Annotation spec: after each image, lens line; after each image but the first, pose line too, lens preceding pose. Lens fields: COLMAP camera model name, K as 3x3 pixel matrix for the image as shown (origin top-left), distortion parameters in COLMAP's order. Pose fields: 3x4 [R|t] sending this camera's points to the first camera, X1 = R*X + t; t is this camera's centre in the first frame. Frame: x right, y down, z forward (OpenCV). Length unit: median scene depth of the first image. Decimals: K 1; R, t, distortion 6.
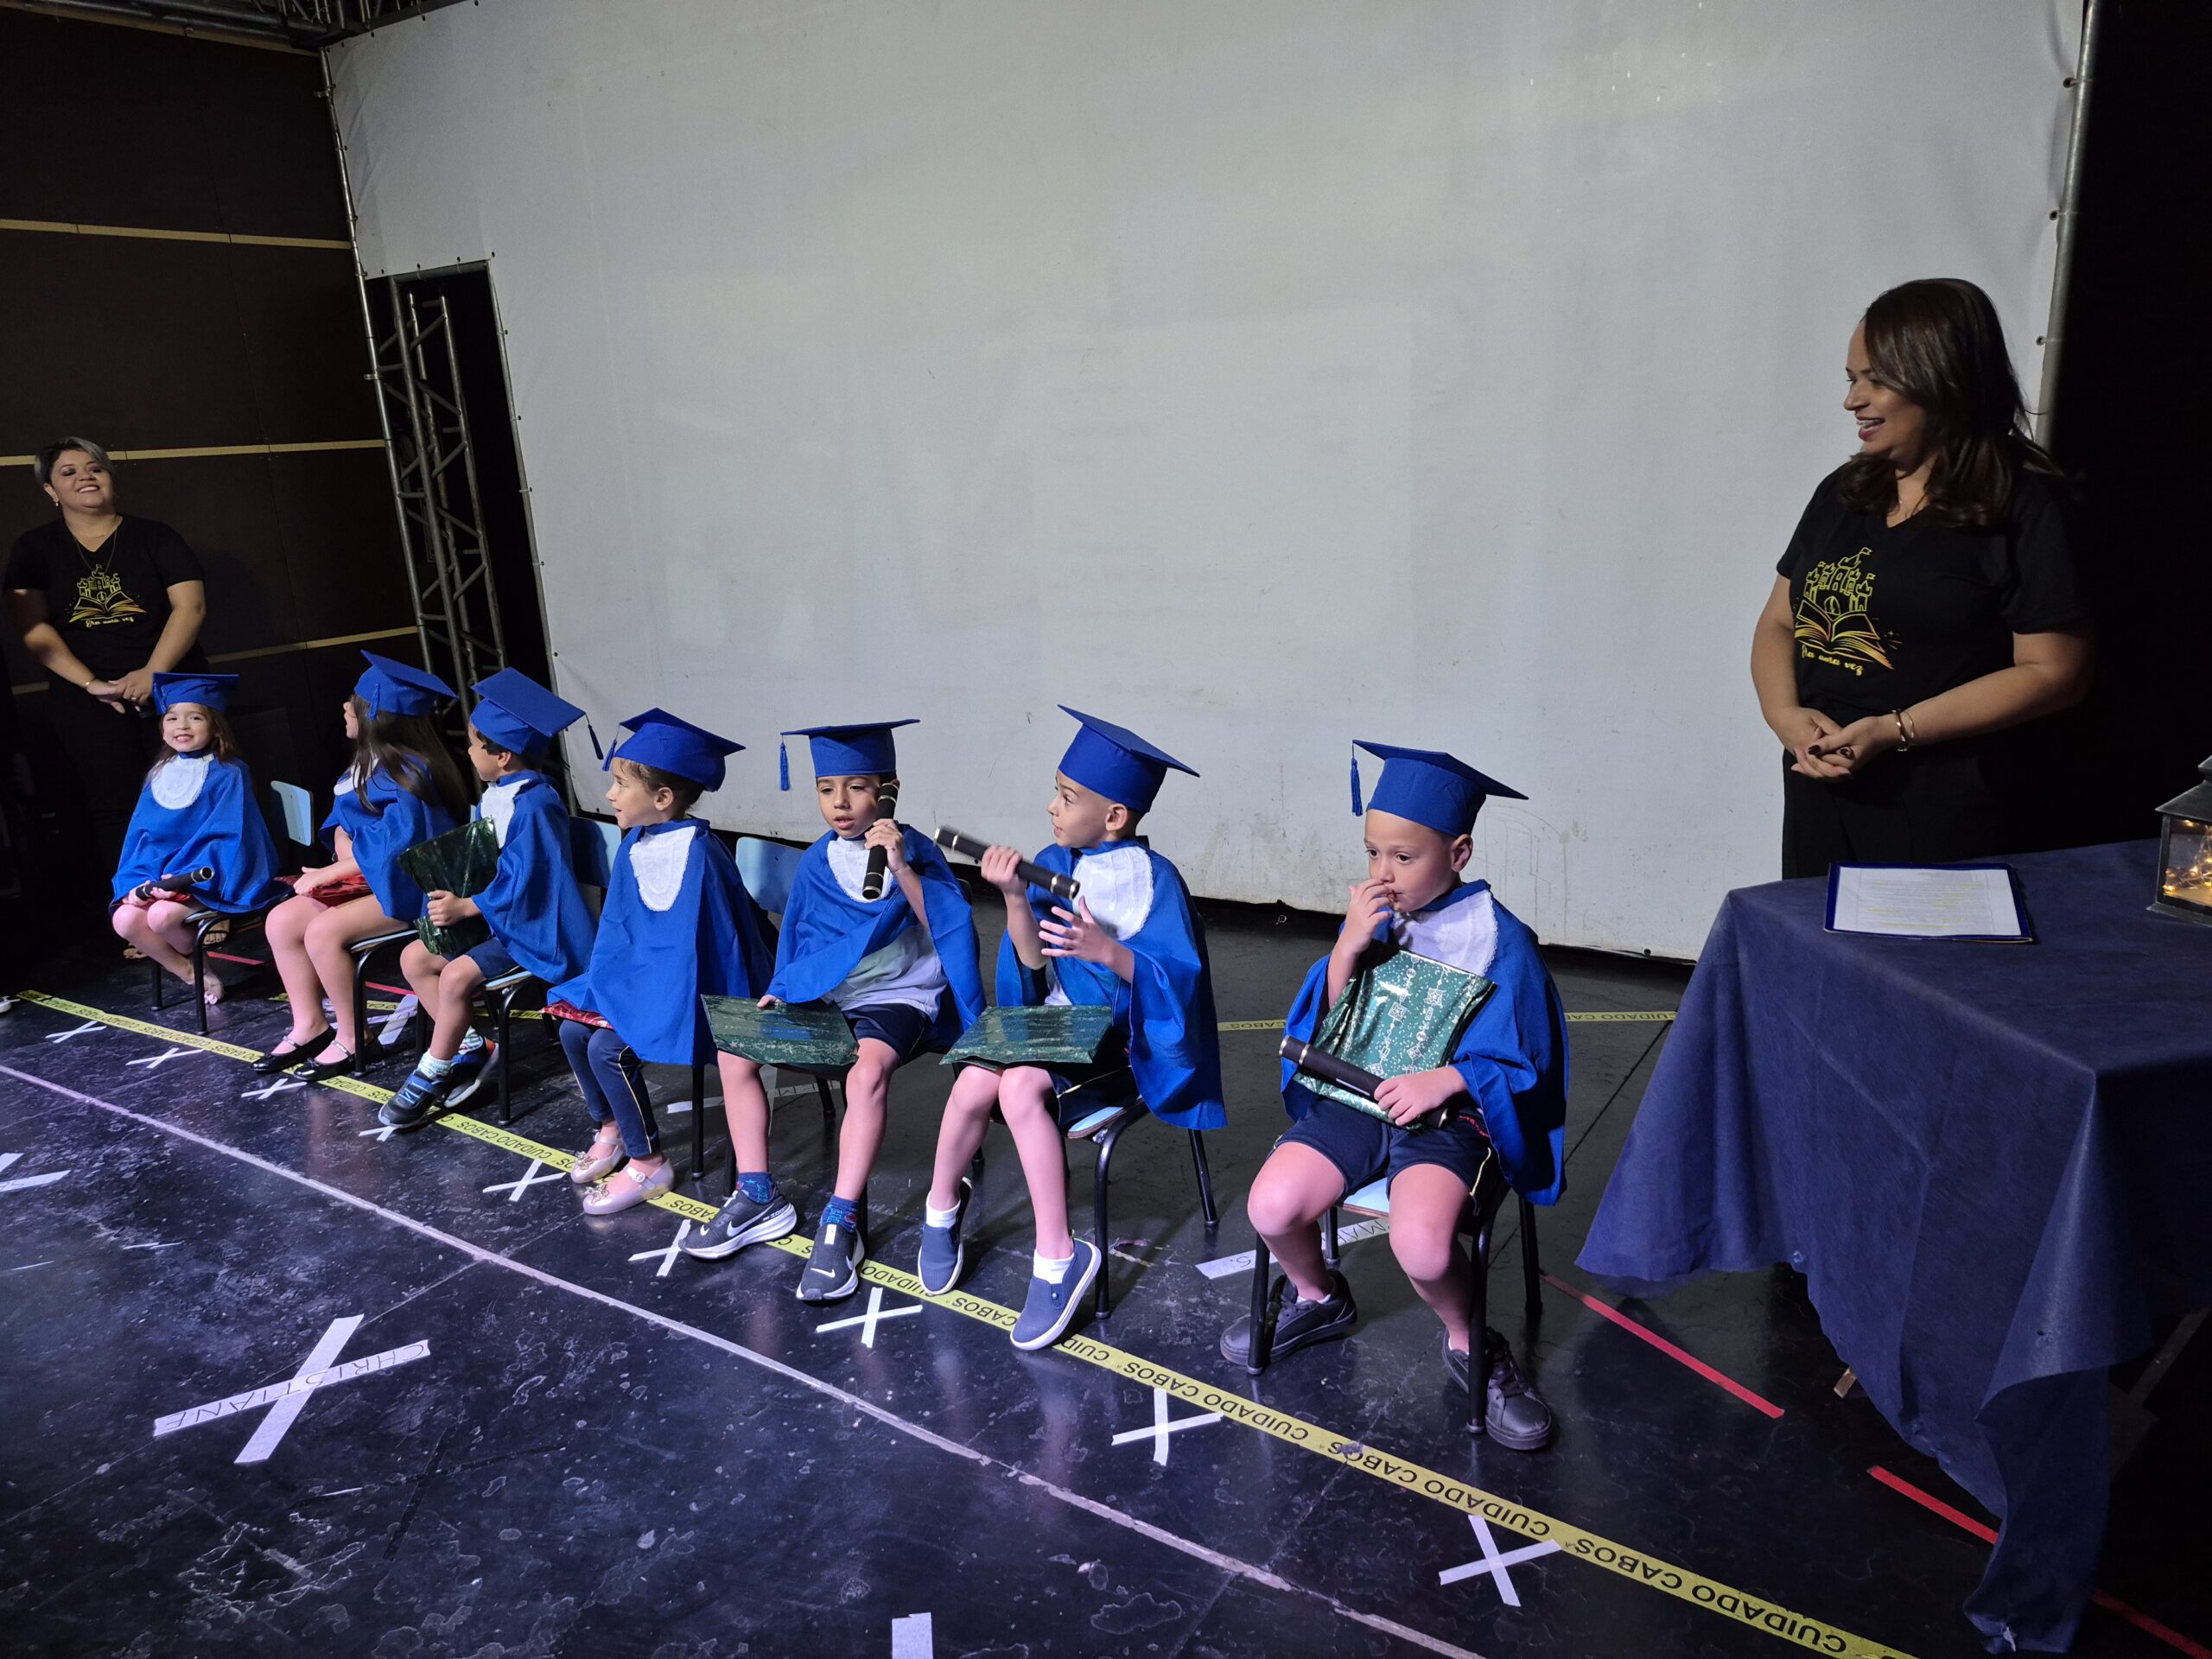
lens RADIAL K [[1490.9, 0, 1106.0], [0, 1490.9, 829.5], [0, 0, 1]] dist [-0.003120, -0.005480]
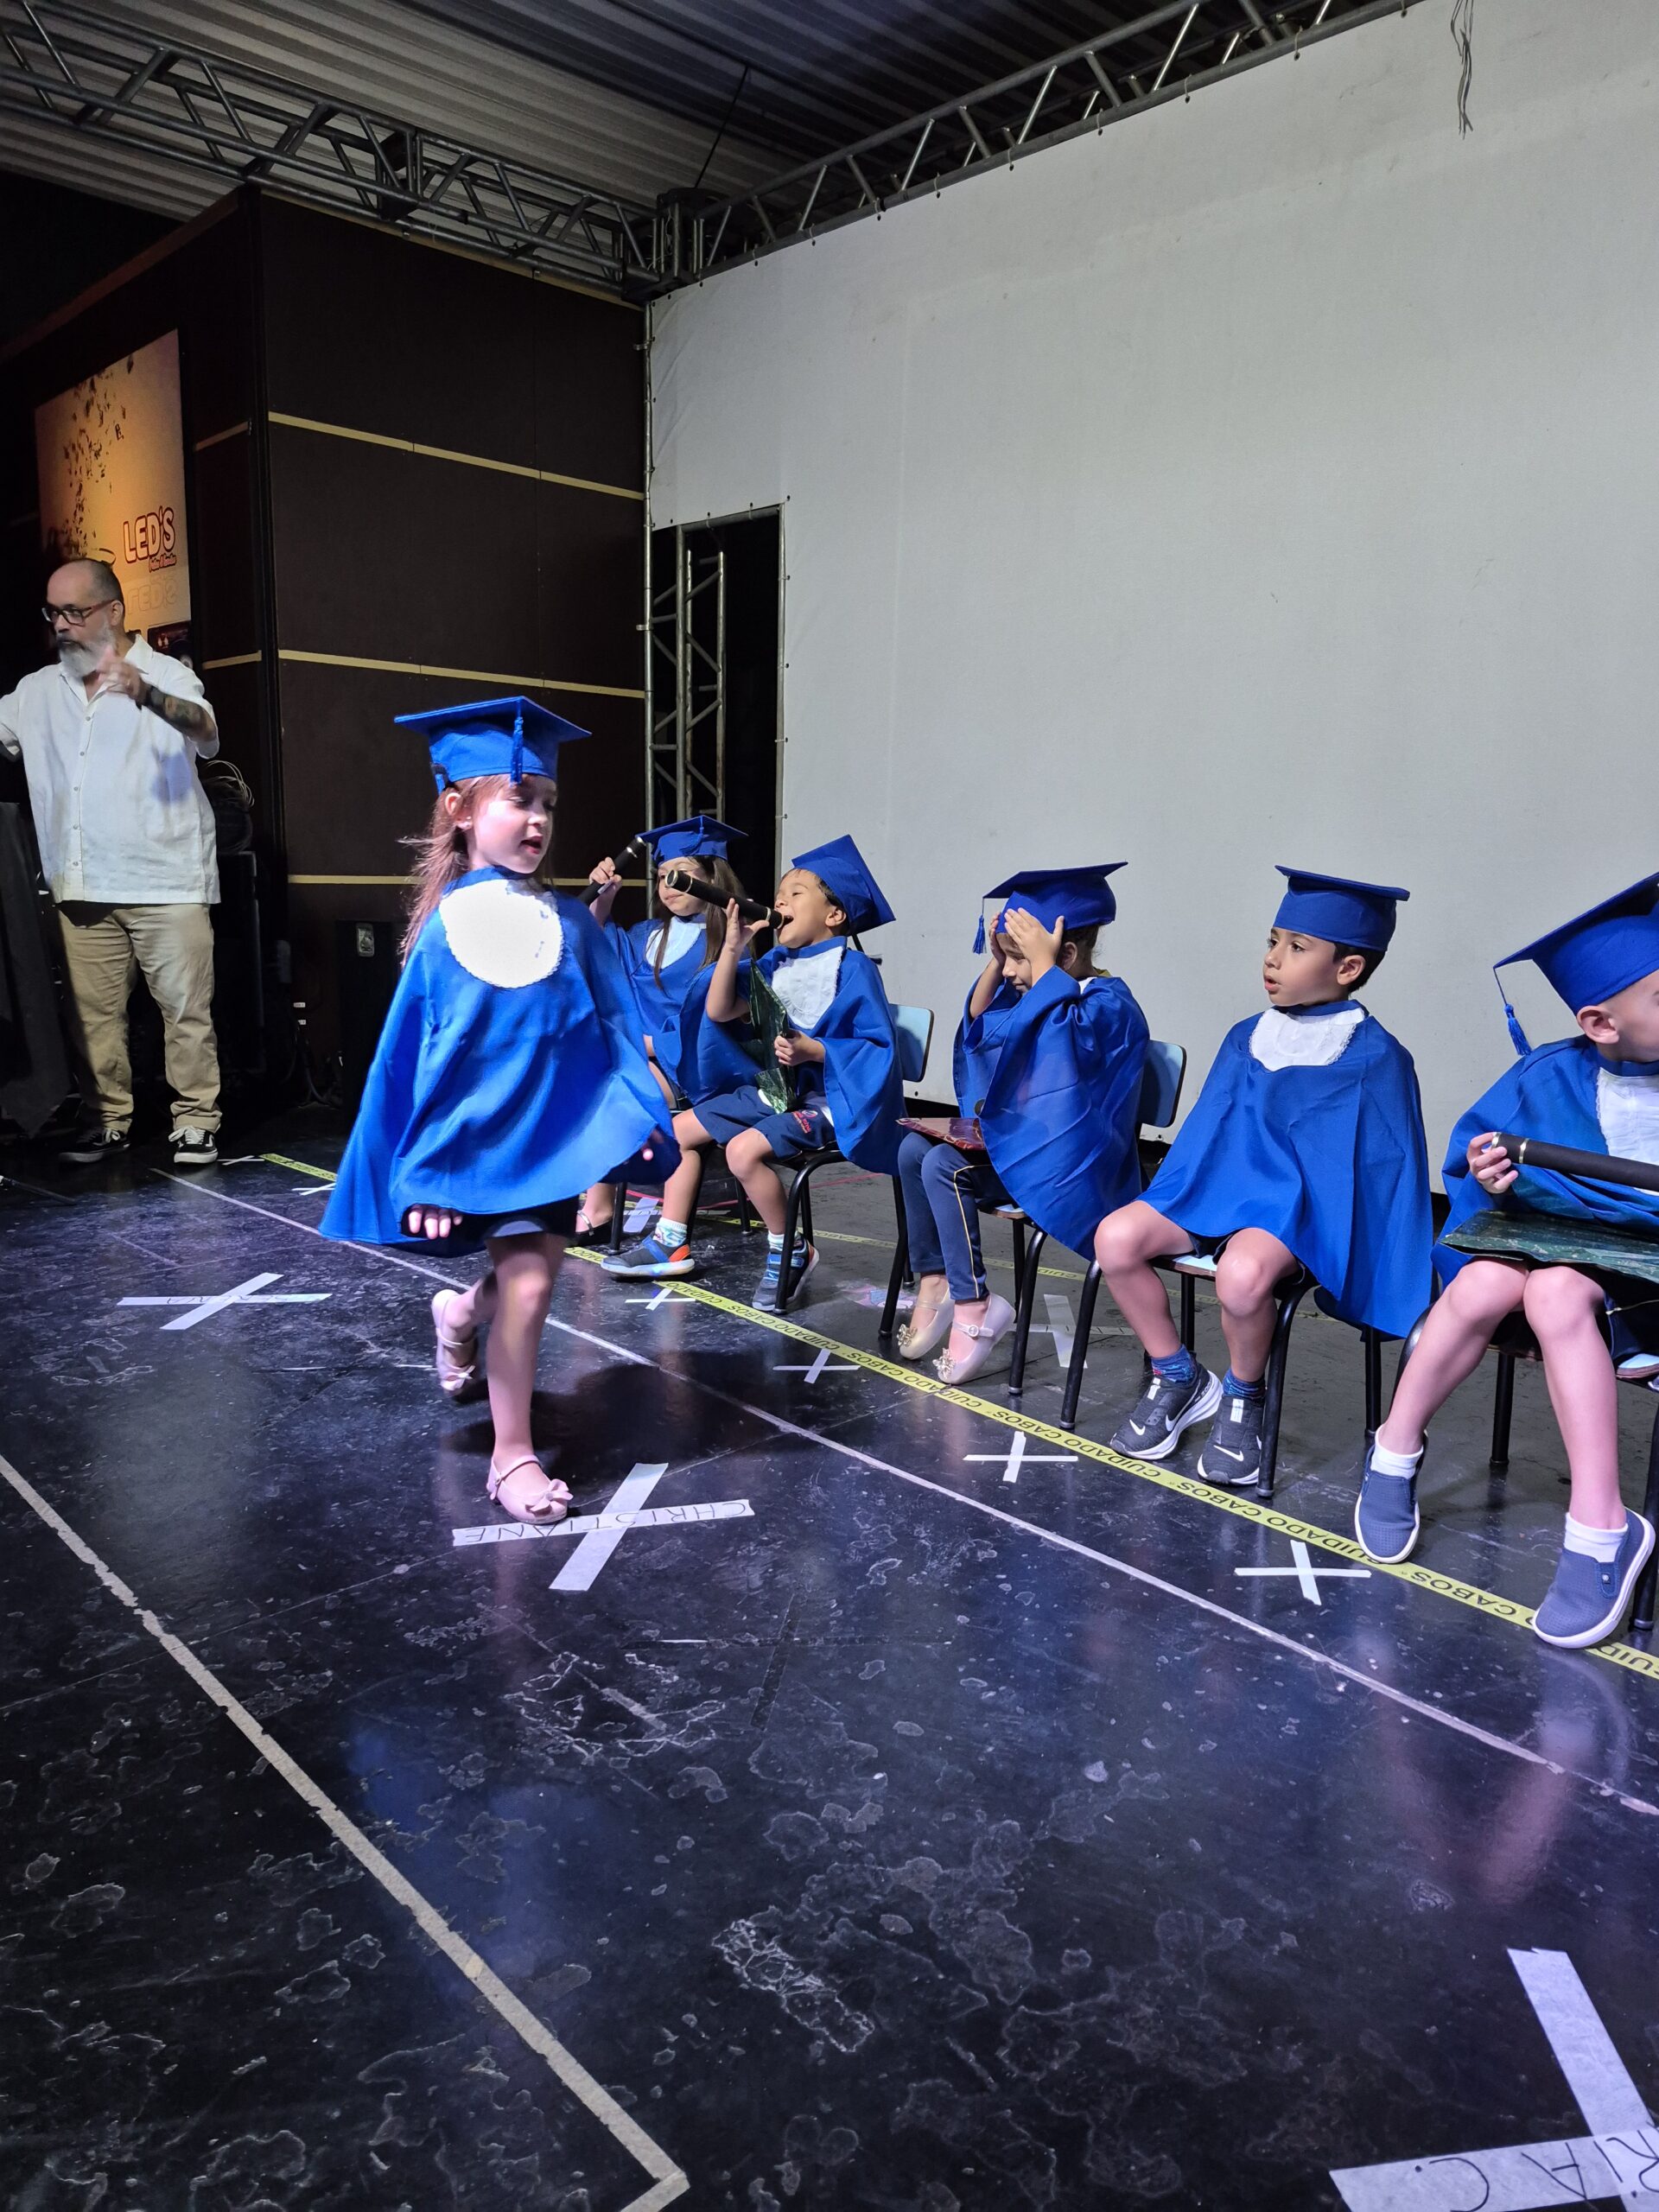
lens RADIAL K [[1495.8, 0, 871.0], [0, 1495.8, 1095.1], [0, 0, 1]] dist [0.089477, -0.113010]
pose [[0.970842, 0.115439, -0.210095, -0.266583], [-0.133657, 0.988213, -0.074638, 0.193068], [0.199003, 0.100543, 0.974828, 0.185122]]
